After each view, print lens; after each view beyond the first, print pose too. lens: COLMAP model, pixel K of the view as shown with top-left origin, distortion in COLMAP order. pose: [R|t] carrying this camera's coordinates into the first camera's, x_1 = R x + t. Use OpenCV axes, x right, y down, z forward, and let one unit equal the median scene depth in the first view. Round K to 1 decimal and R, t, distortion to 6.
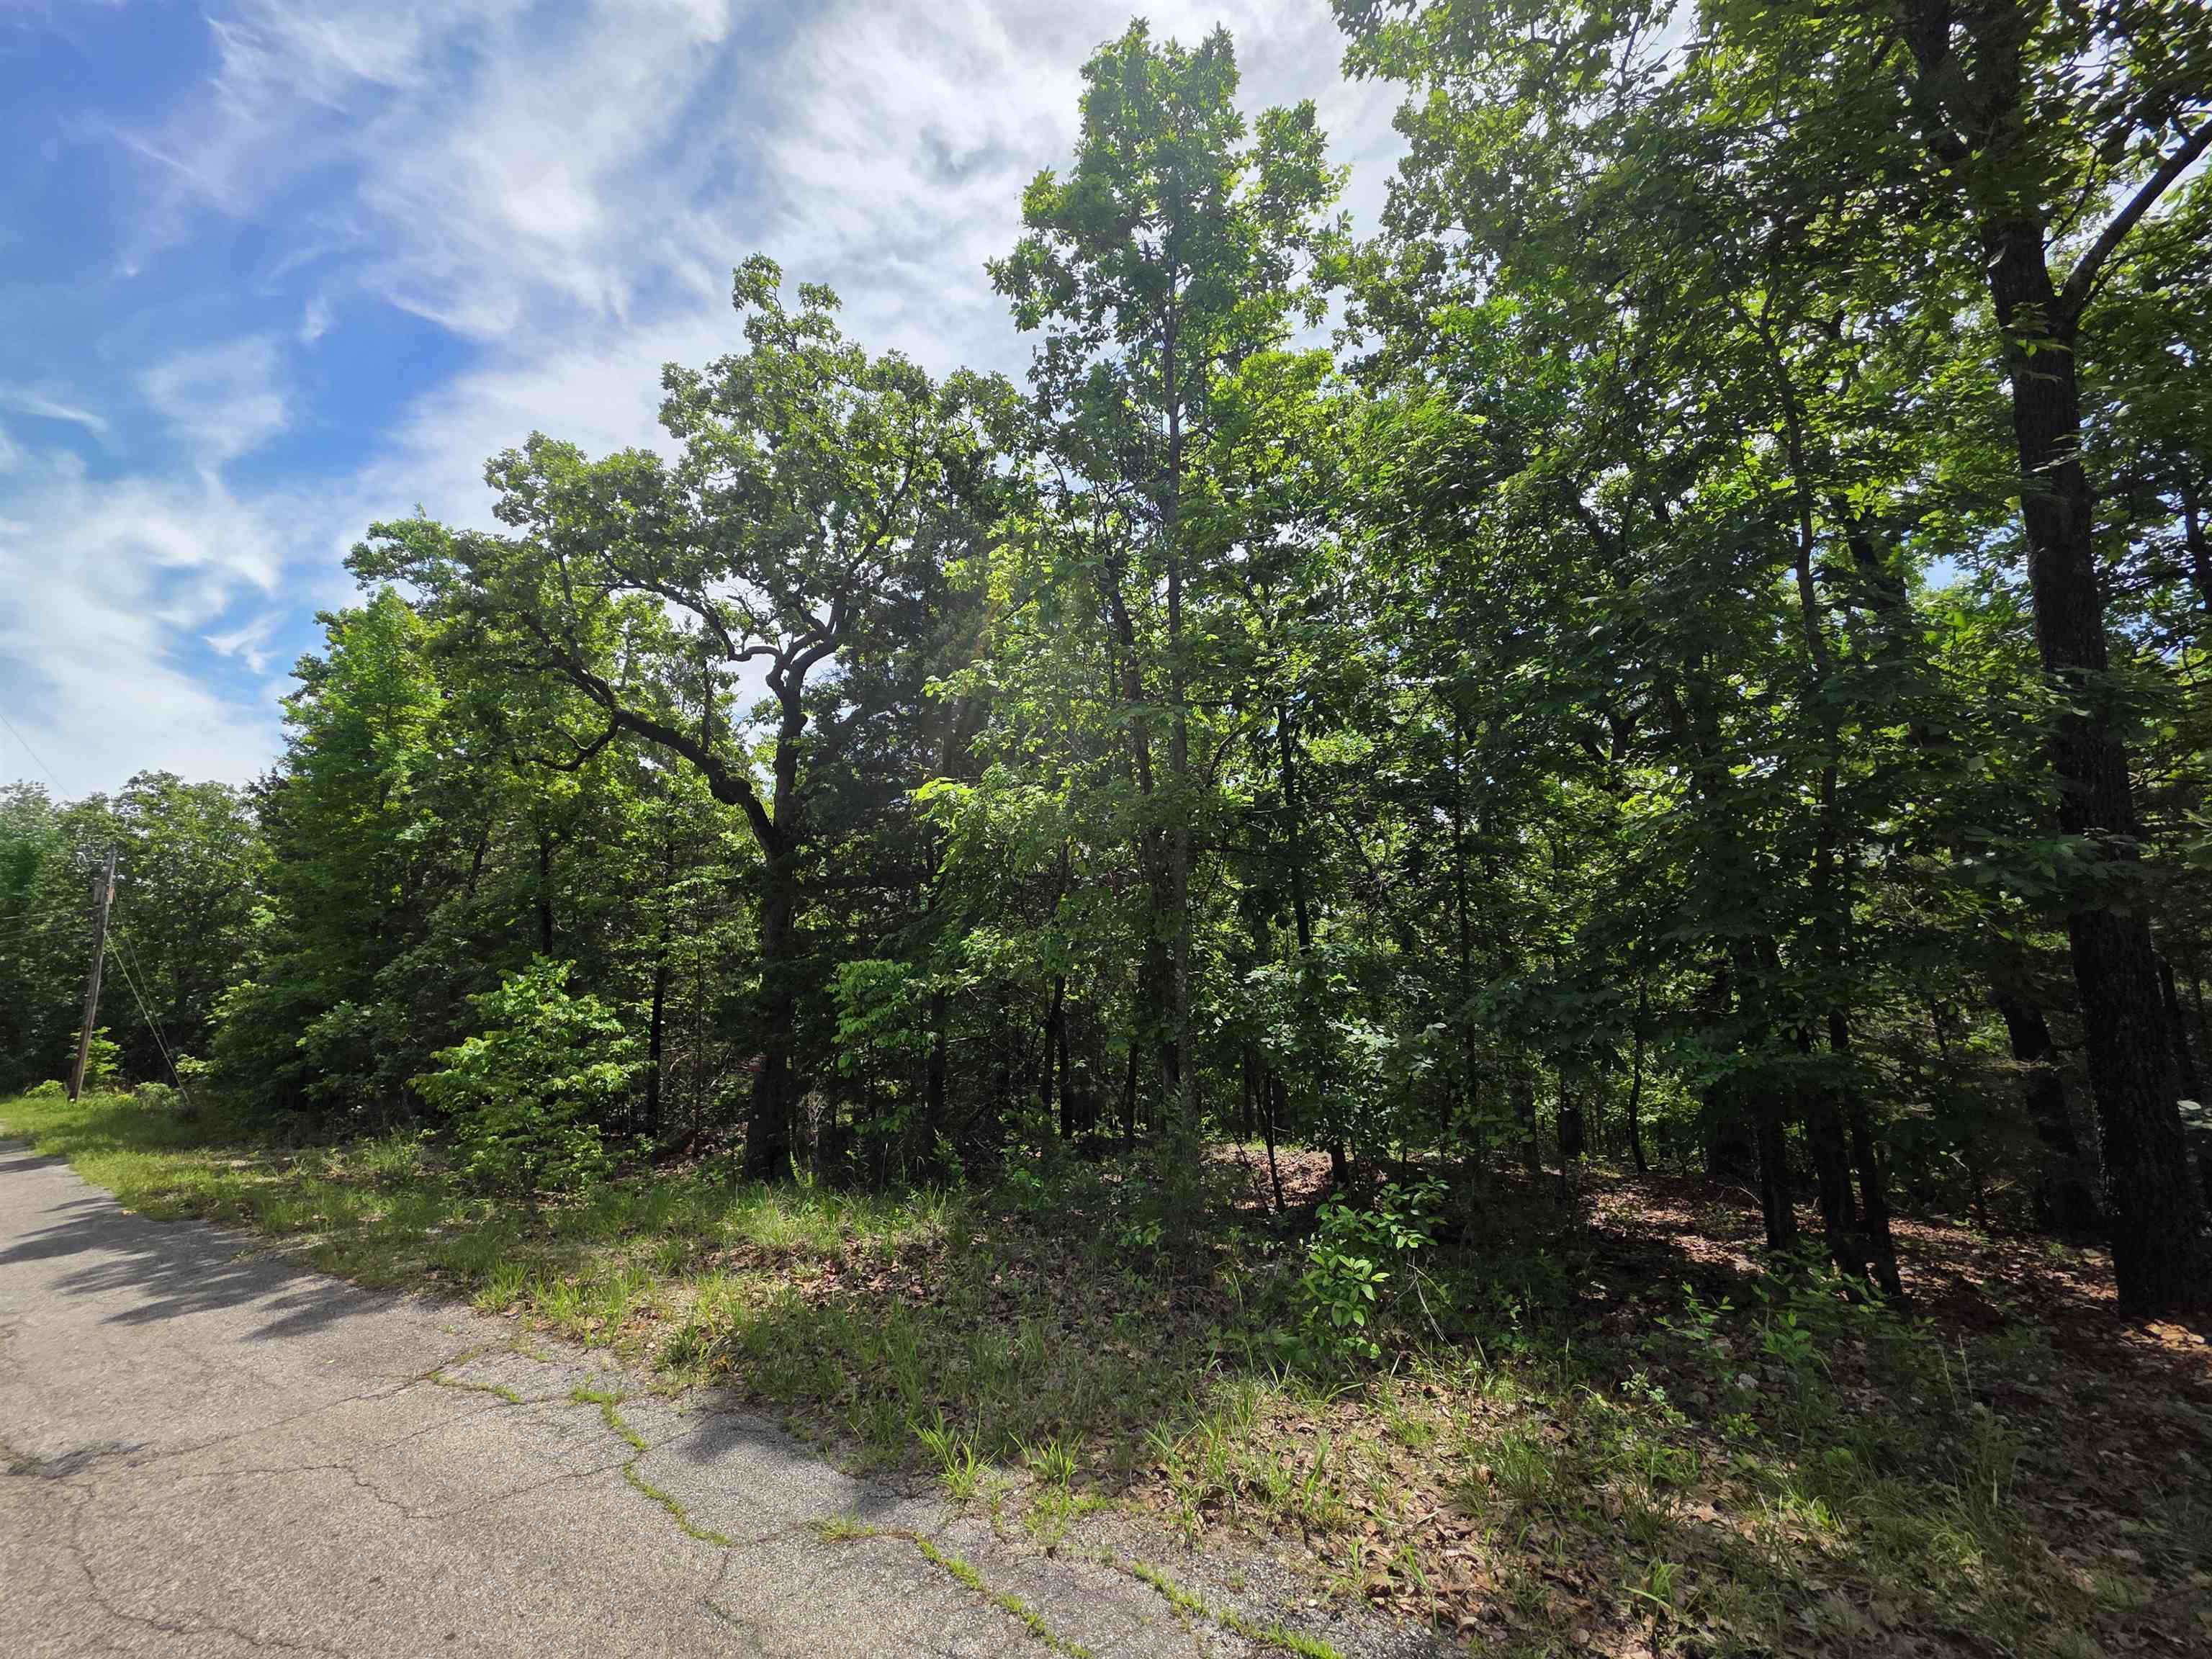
lens RADIAL K [[890.9, 0, 1110.7], [0, 890.9, 822.0], [0, 0, 1]] dist [0.004528, -0.000762]
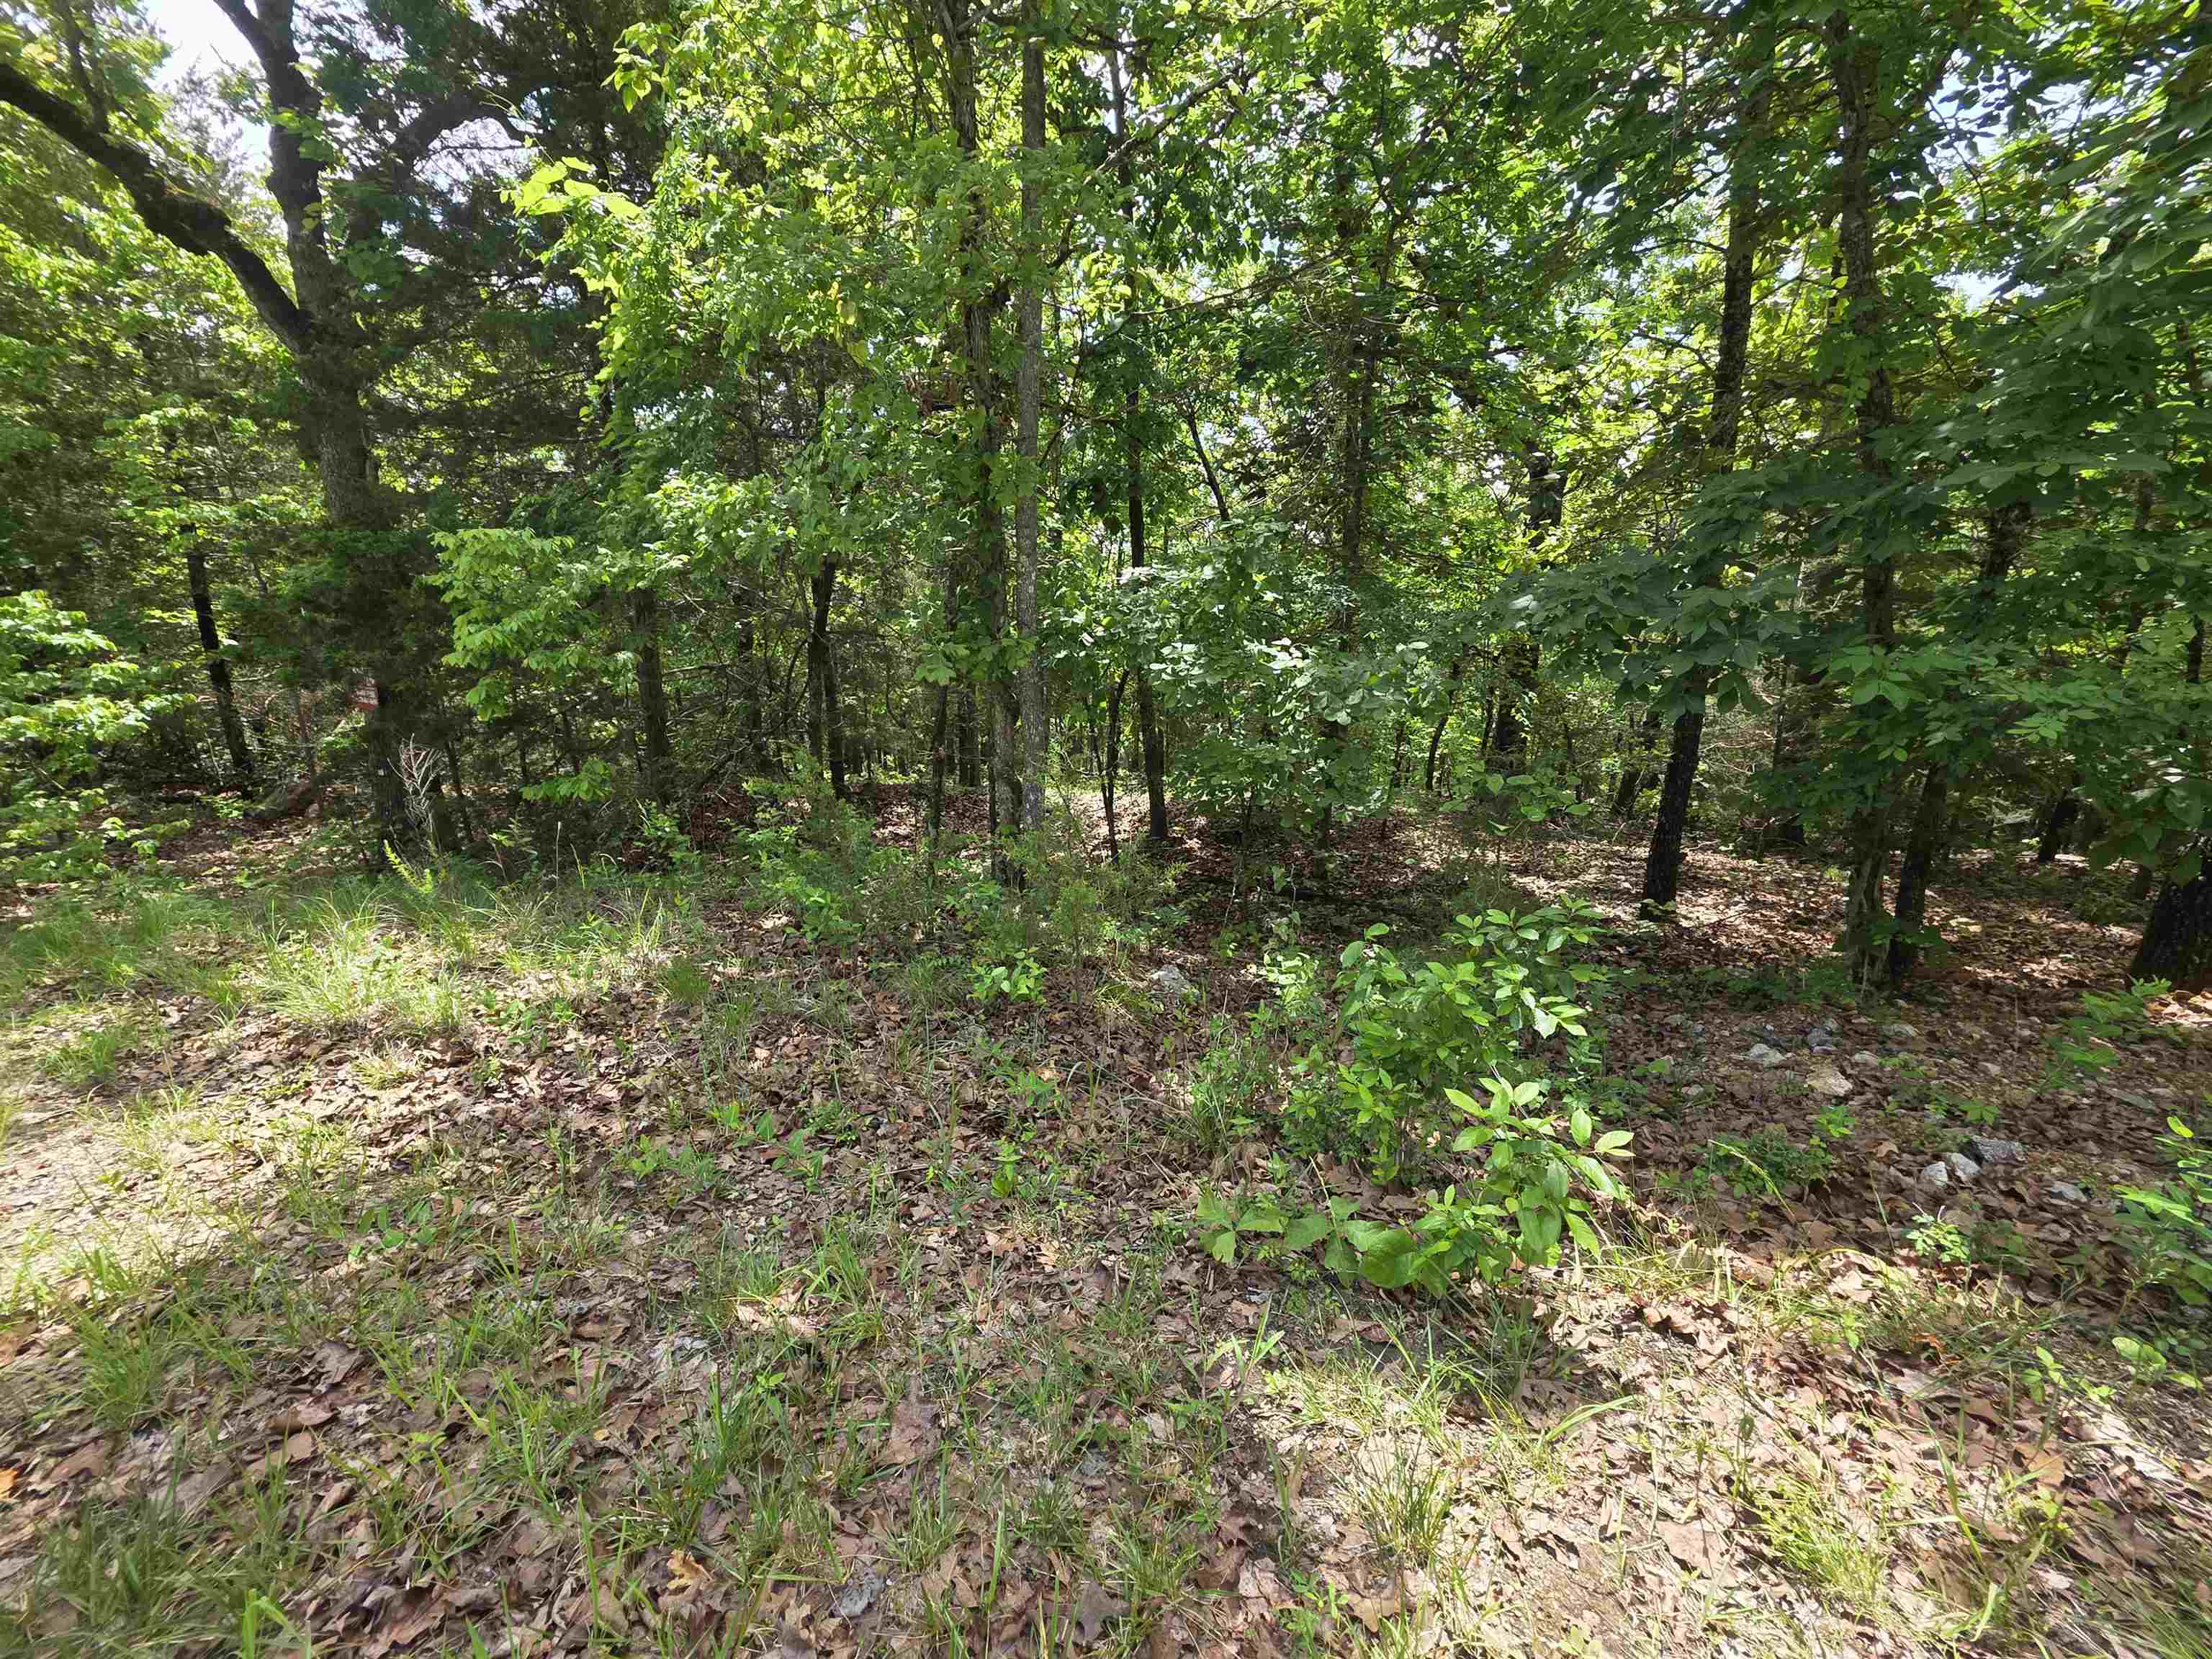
lens RADIAL K [[890.9, 0, 1108.5], [0, 890.9, 834.9], [0, 0, 1]] dist [0.004528, -0.000762]
pose [[0.966887, -0.035786, 0.252683, -0.035129], [-0.068858, 0.916816, 0.393327, 0.095874], [-0.245739, -0.397702, 0.883994, 0.352327]]
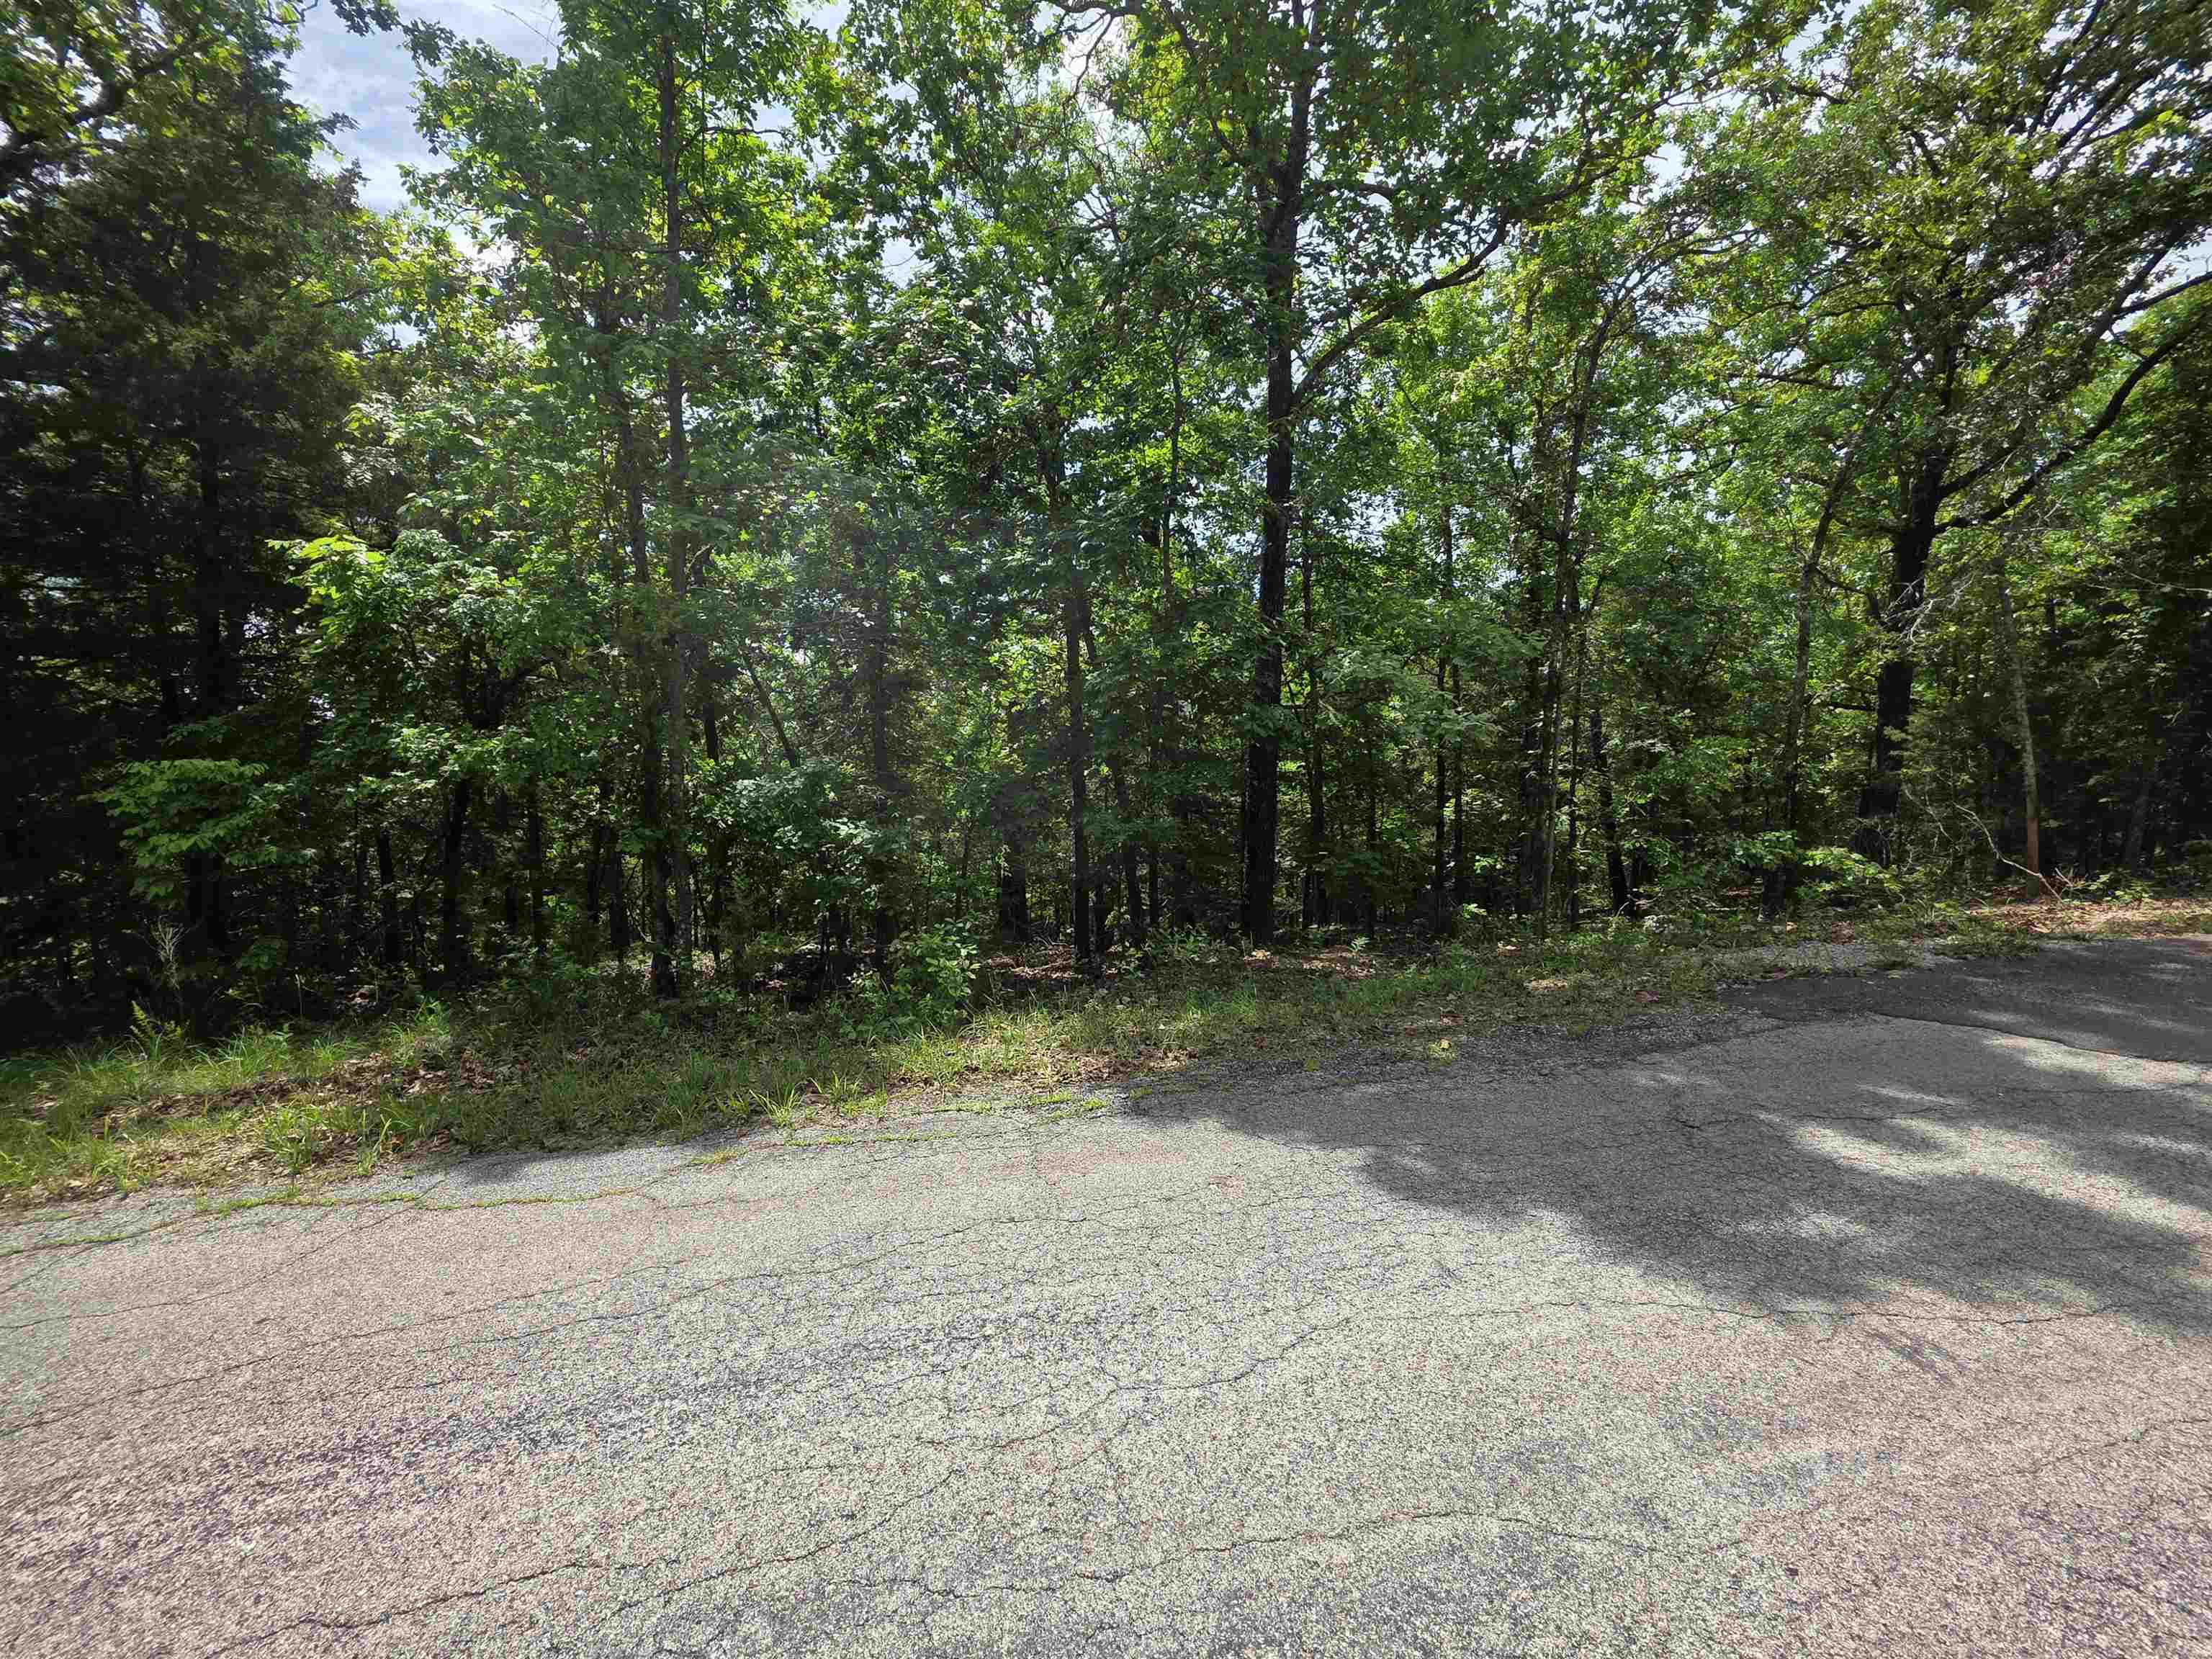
lens RADIAL K [[890.9, 0, 1110.0], [0, 890.9, 829.2], [0, 0, 1]] dist [0.004528, -0.000762]
pose [[0.726893, -0.023892, 0.686335, -0.281456], [-0.112992, 0.981614, 0.153841, 0.010324], [-0.677392, -0.189376, 0.710828, -0.096870]]
